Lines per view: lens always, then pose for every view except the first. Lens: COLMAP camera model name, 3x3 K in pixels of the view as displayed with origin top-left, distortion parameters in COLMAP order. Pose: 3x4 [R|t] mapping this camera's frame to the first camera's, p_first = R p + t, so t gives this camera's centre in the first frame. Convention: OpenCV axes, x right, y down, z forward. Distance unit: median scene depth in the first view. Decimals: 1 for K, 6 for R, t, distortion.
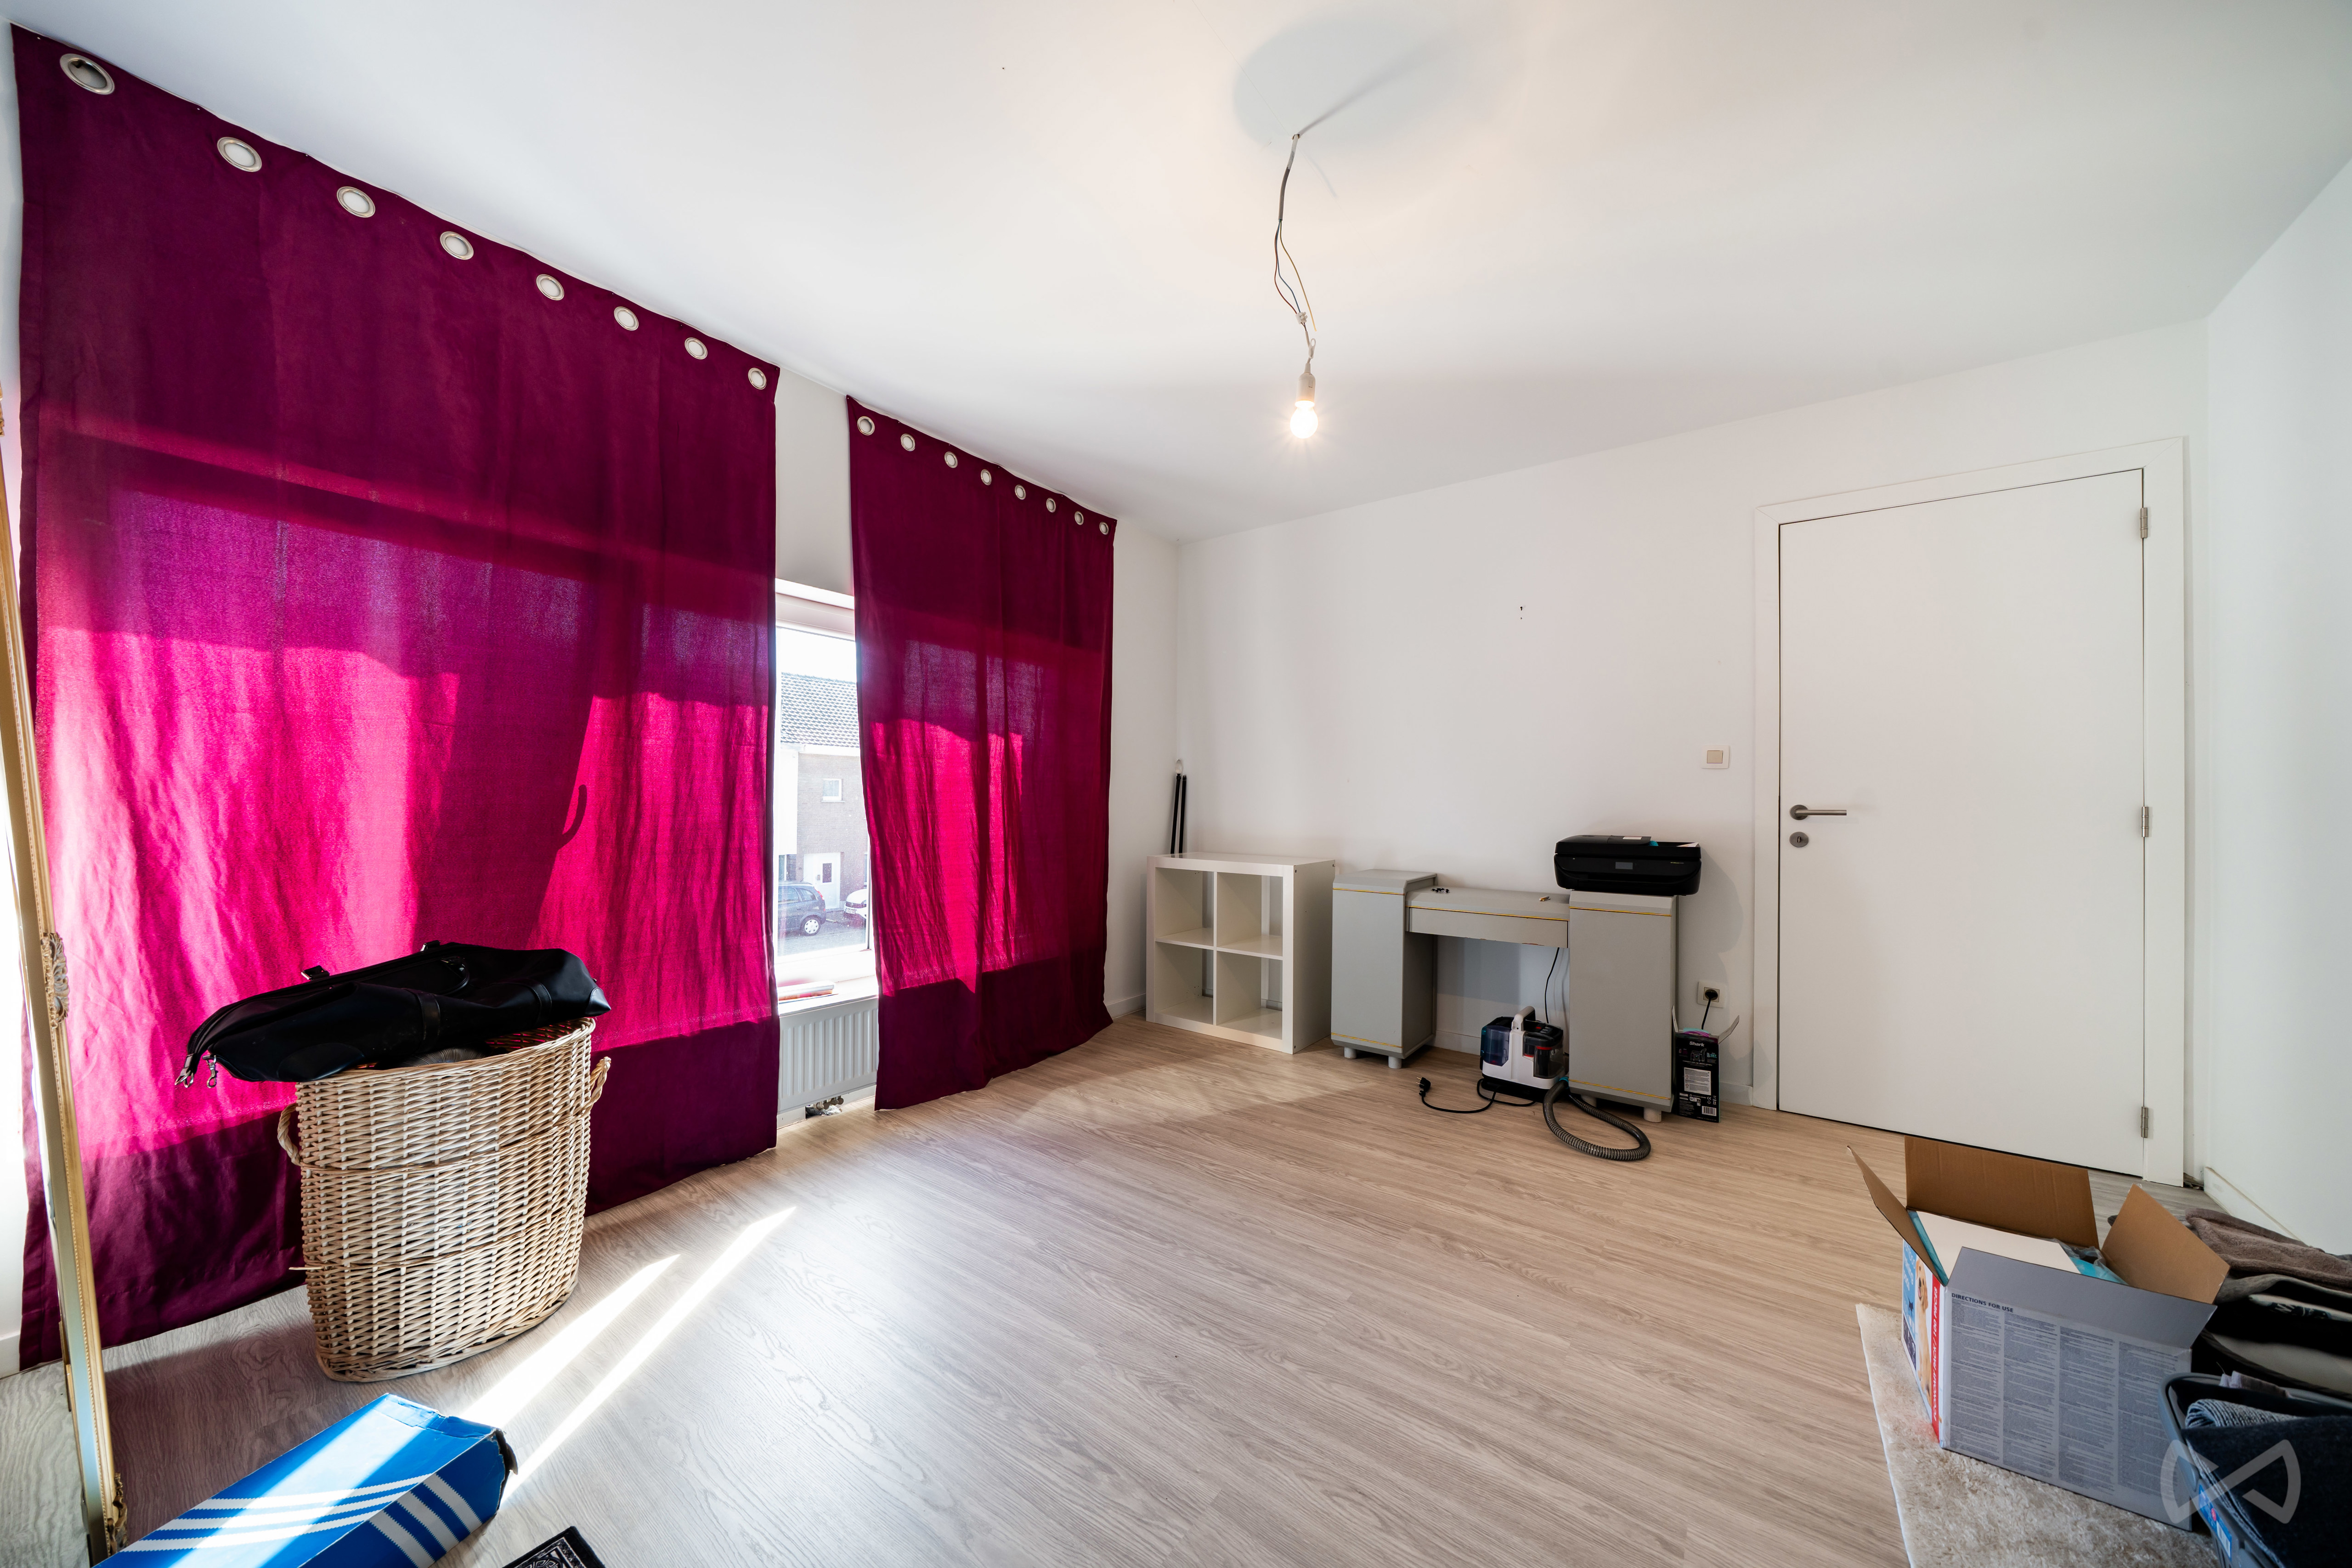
lens RADIAL K [[790.4, 0, 1175.4], [0, 790.4, 800.3], [0, 0, 1]] dist [-0.001031, -0.000055]
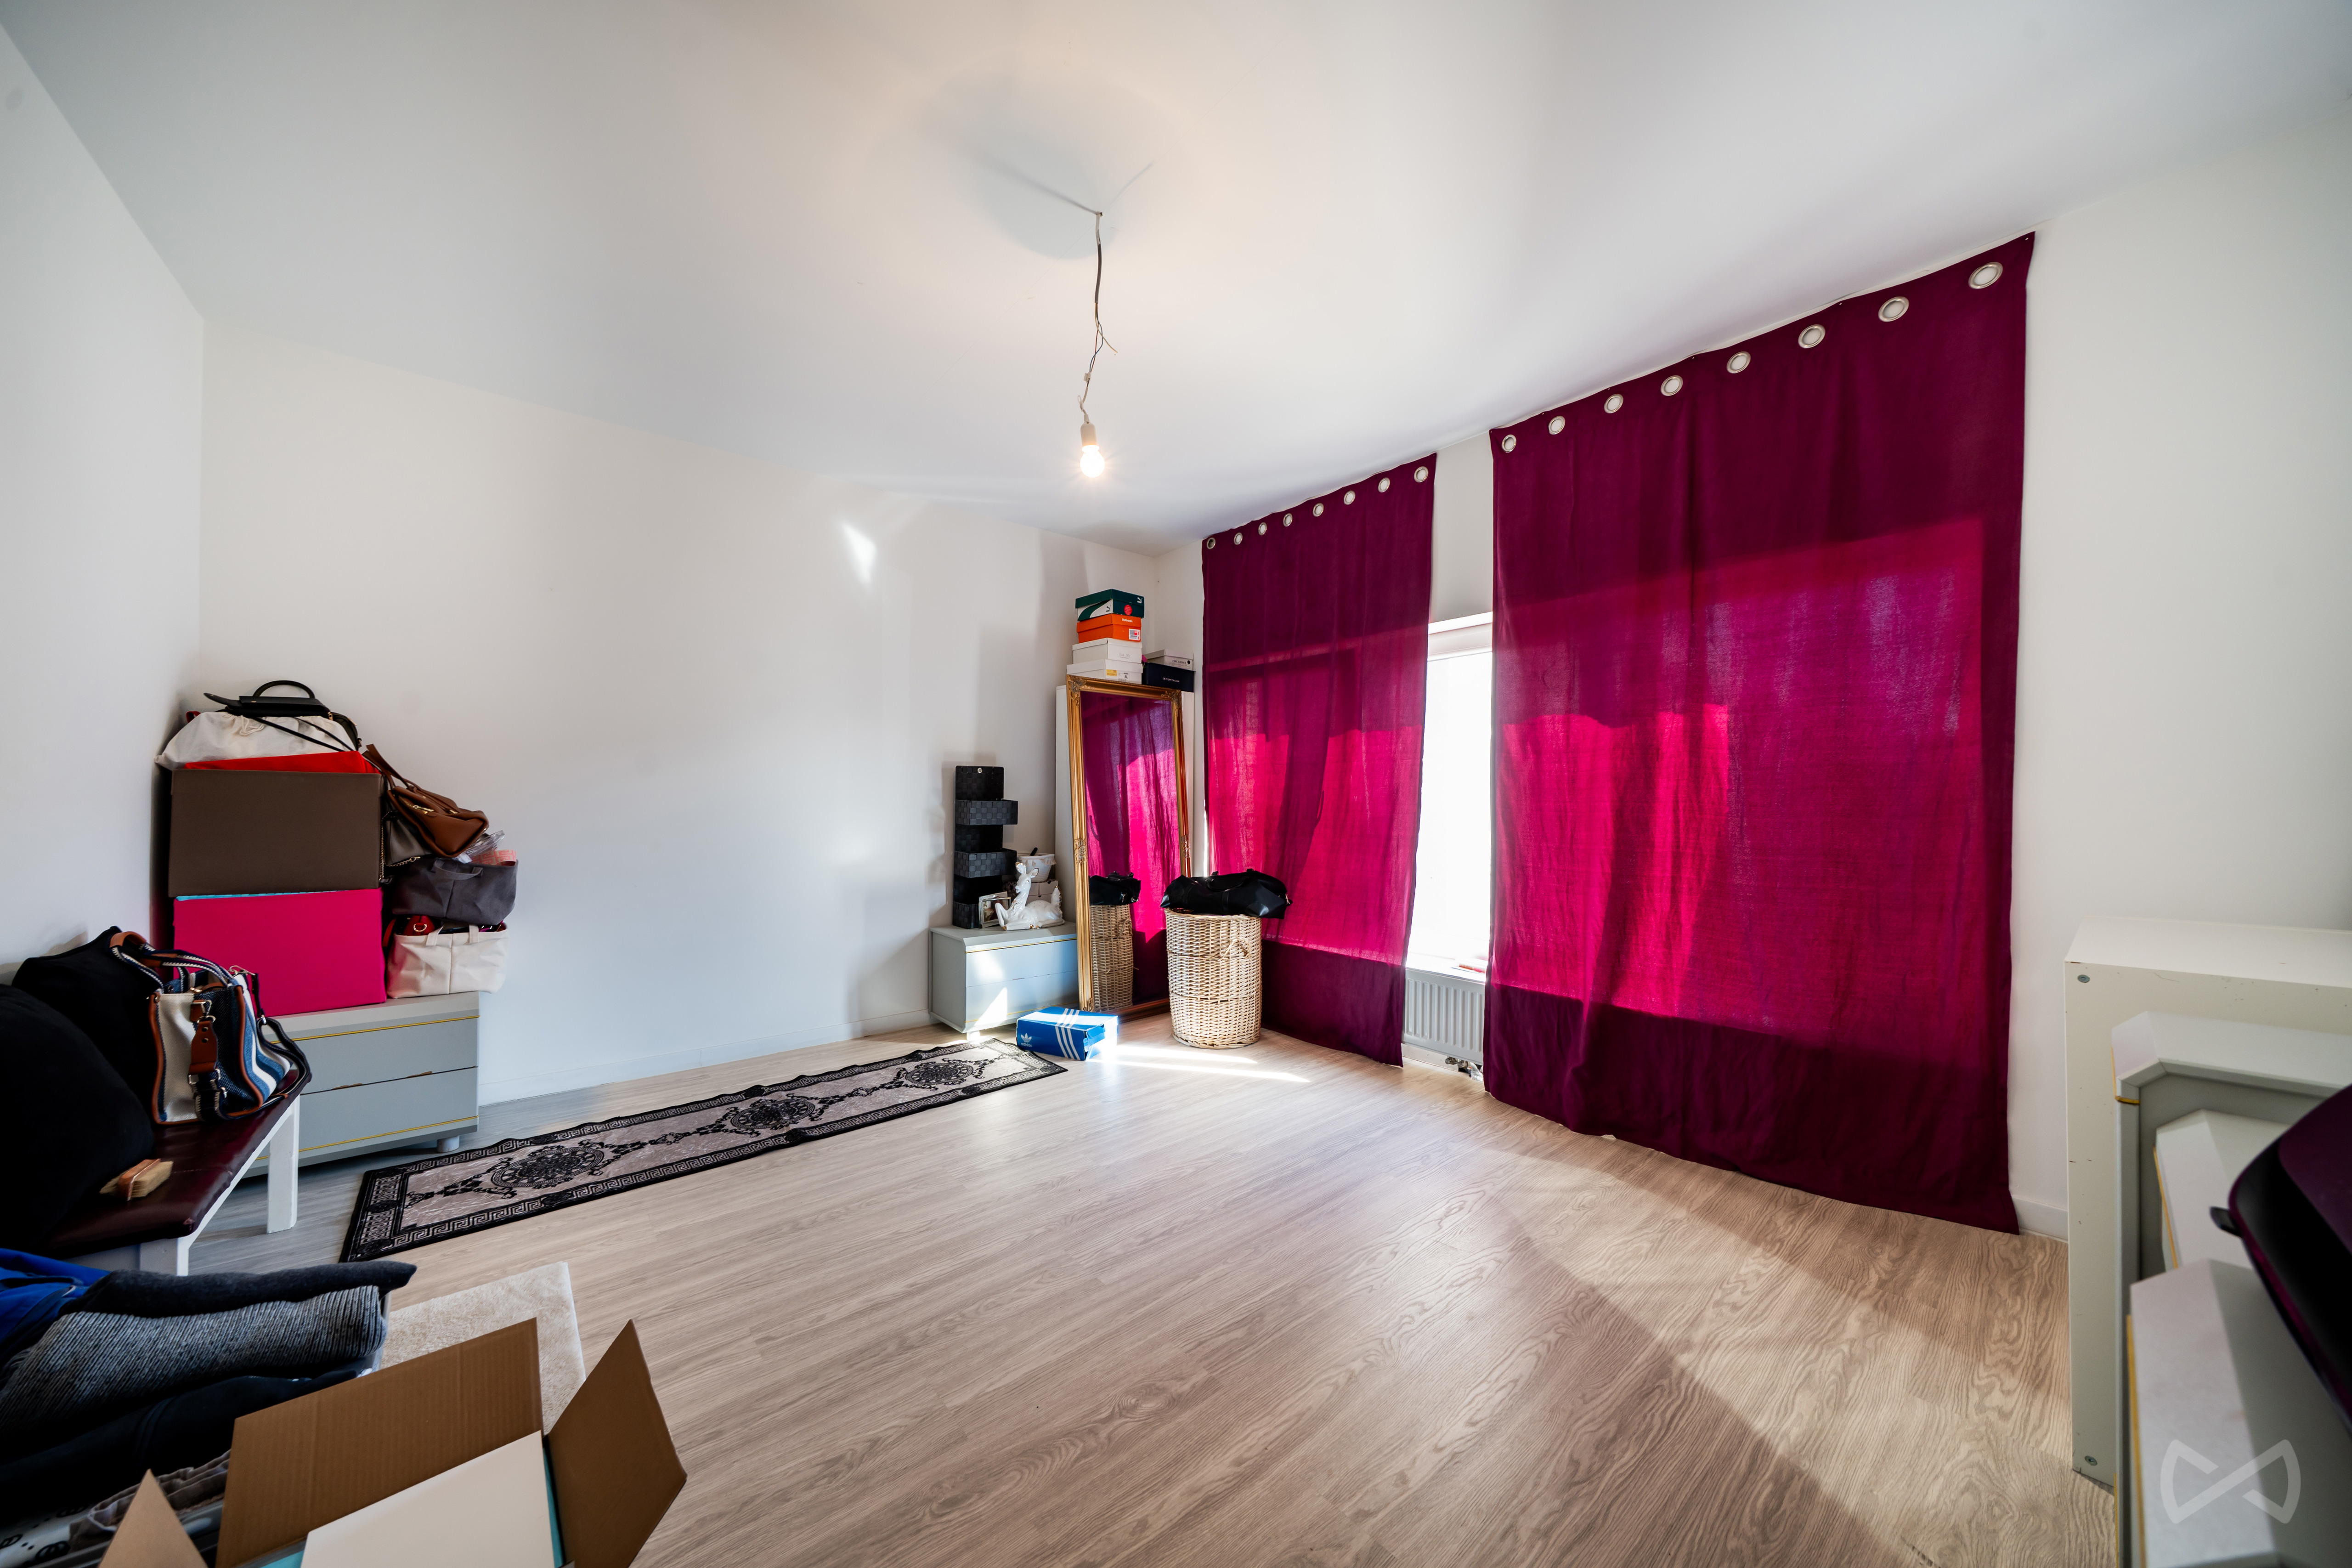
lens RADIAL K [[790.5, 0, 1177.7], [0, 790.5, 795.3], [0, 0, 1]] dist [-0.005151, -0.000114]
pose [[-0.229154, -0.017099, -0.973240, 0.827183], [-0.000612, 0.999848, -0.017423, 0.015612], [0.973390, -0.003396, -0.229129, 0.921684]]
